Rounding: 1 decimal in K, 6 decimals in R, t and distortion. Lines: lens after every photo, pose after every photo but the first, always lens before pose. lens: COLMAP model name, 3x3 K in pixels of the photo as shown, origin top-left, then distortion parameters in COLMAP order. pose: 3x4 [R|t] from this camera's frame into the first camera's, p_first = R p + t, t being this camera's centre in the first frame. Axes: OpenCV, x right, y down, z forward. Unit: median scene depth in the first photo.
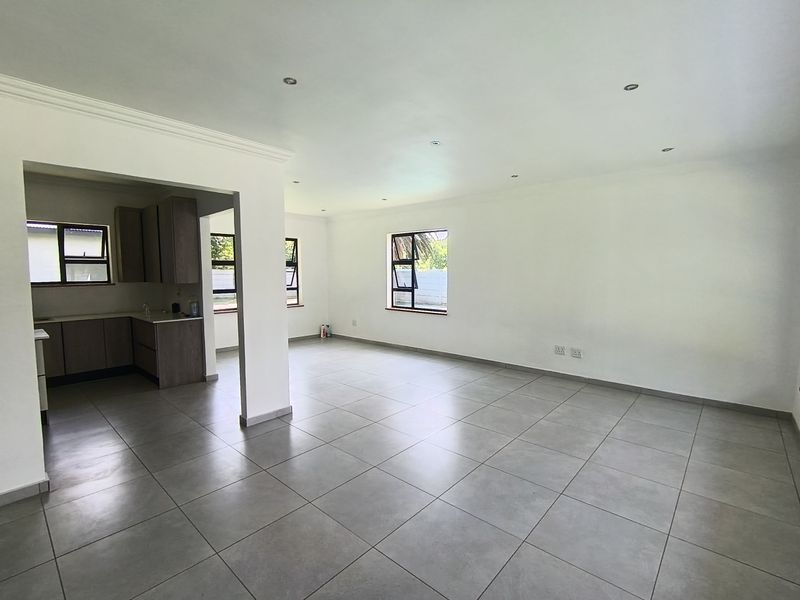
lens RADIAL K [[384.1, 0, 400.0], [0, 384.1, 300.0], [0, 0, 1]] dist [-0.002355, -0.001008]
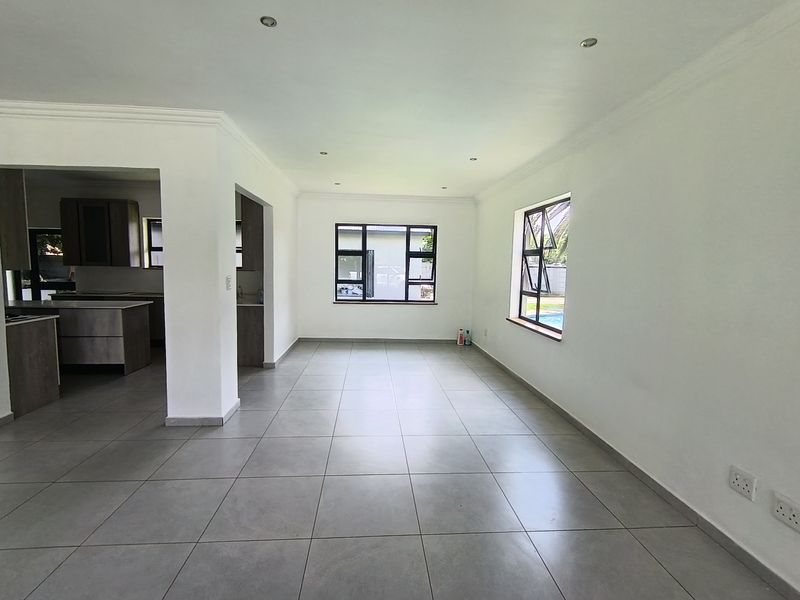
lens RADIAL K [[384.1, 0, 400.0], [0, 384.1, 300.0], [0, 0, 1]] dist [-0.002355, -0.001008]
pose [[0.711487, 0.084253, -0.697630, 0.306743], [-0.075999, 0.996189, 0.042802, -0.026274], [0.698577, 0.022567, 0.715179, 0.360560]]
